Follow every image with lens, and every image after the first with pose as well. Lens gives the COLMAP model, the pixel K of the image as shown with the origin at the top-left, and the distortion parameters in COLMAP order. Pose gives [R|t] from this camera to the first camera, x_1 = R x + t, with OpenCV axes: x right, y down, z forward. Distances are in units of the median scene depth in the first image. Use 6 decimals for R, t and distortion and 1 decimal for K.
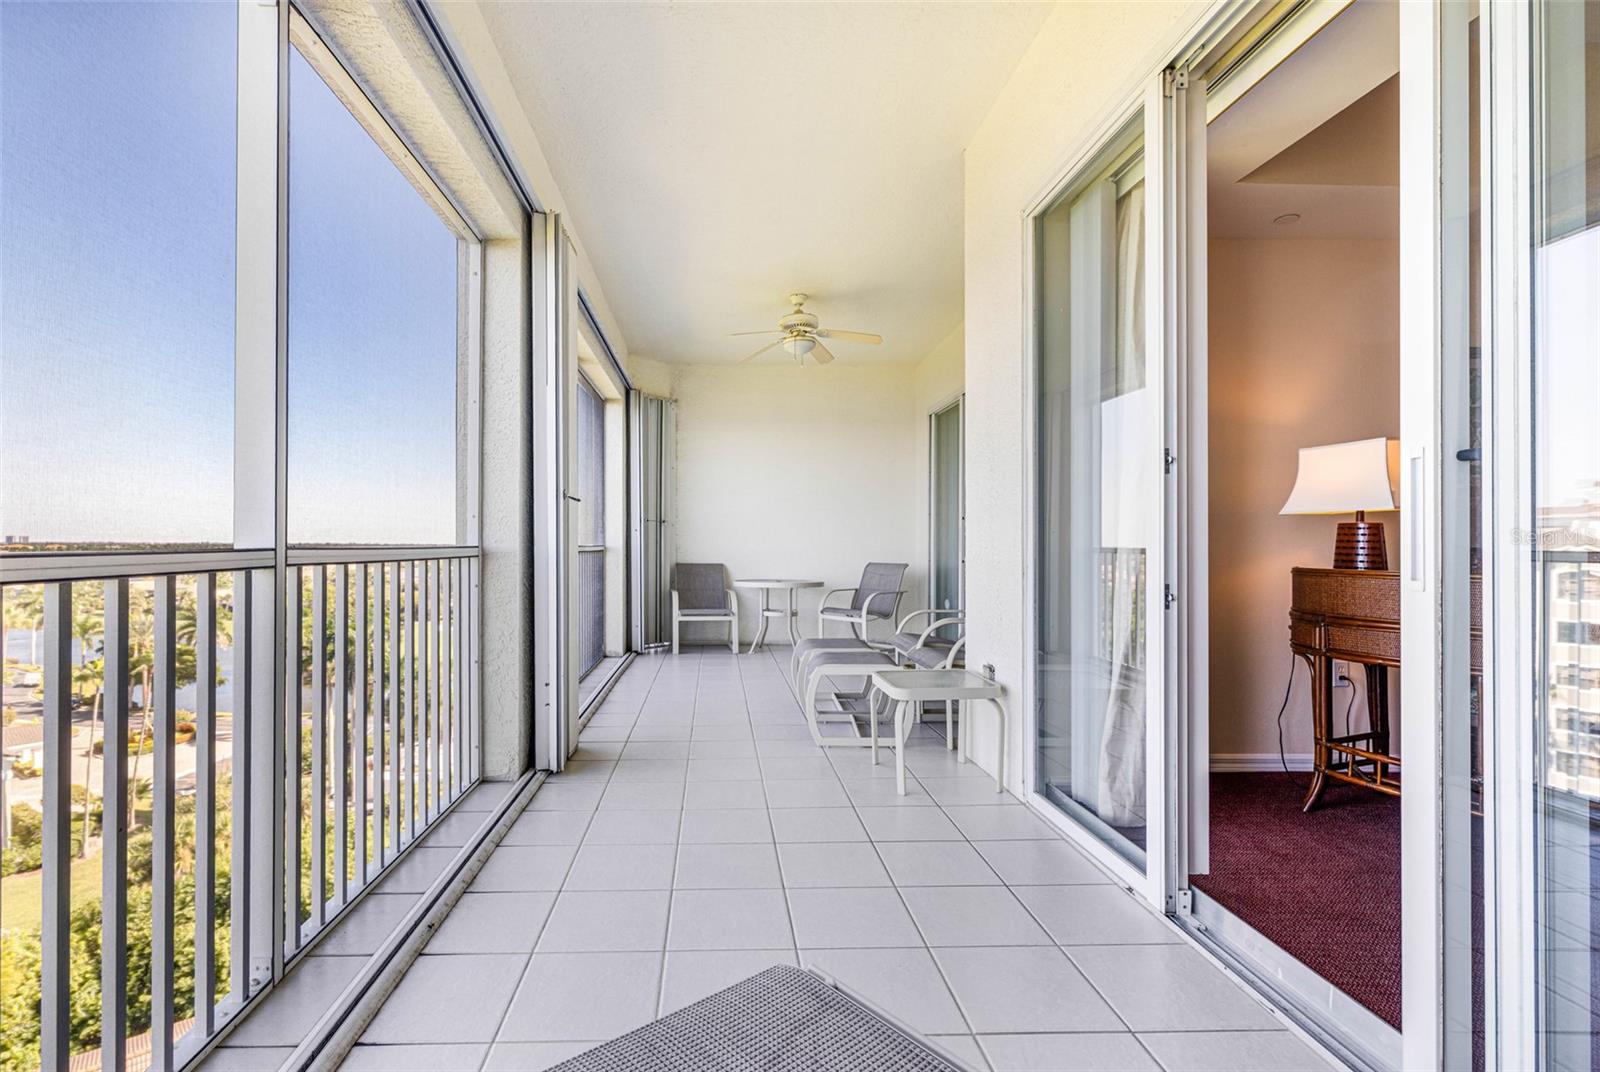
lens RADIAL K [[717.3, 0, 757.5], [0, 717.3, 539.2], [0, 0, 1]] dist [0.001929, 0.000587]
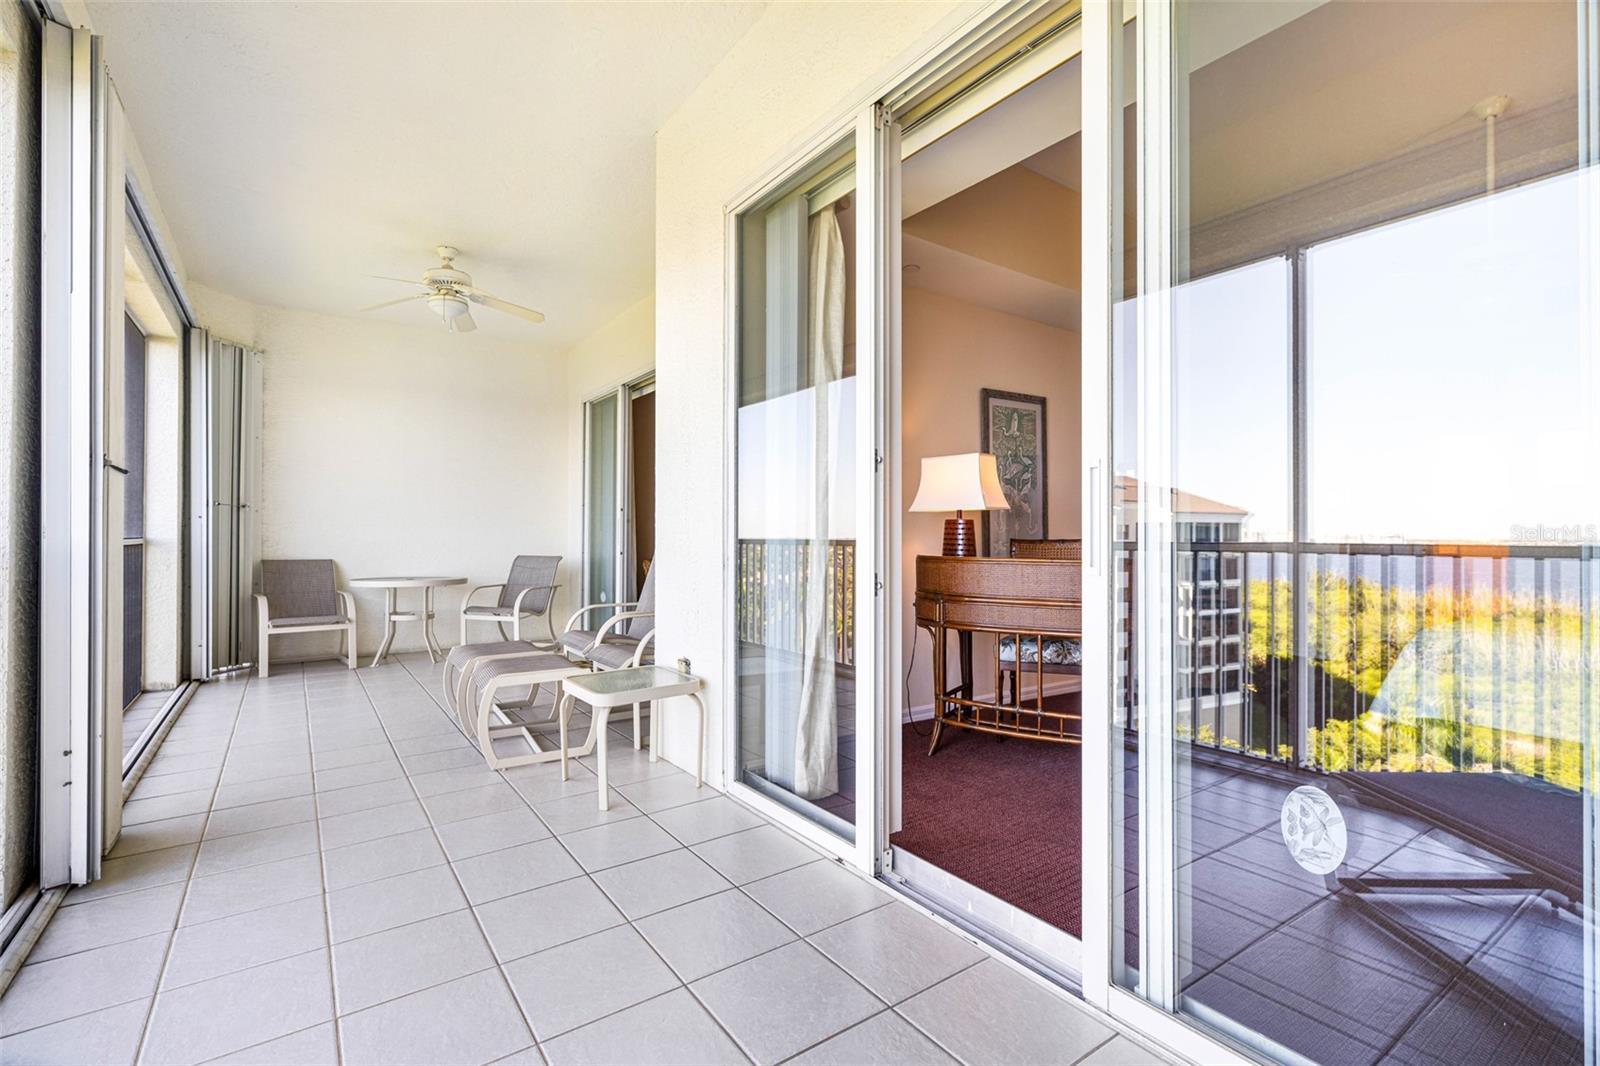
lens RADIAL K [[709.1, 0, 801.4], [0, 709.1, 527.8], [0, 0, 1]] dist [-0.002598, -0.000088]
pose [[0.846866, 0.006690, 0.531764, -0.060347], [-0.004535, 0.999975, -0.005358, -0.000052], [-0.531787, 0.002126, 0.846875, 0.089110]]
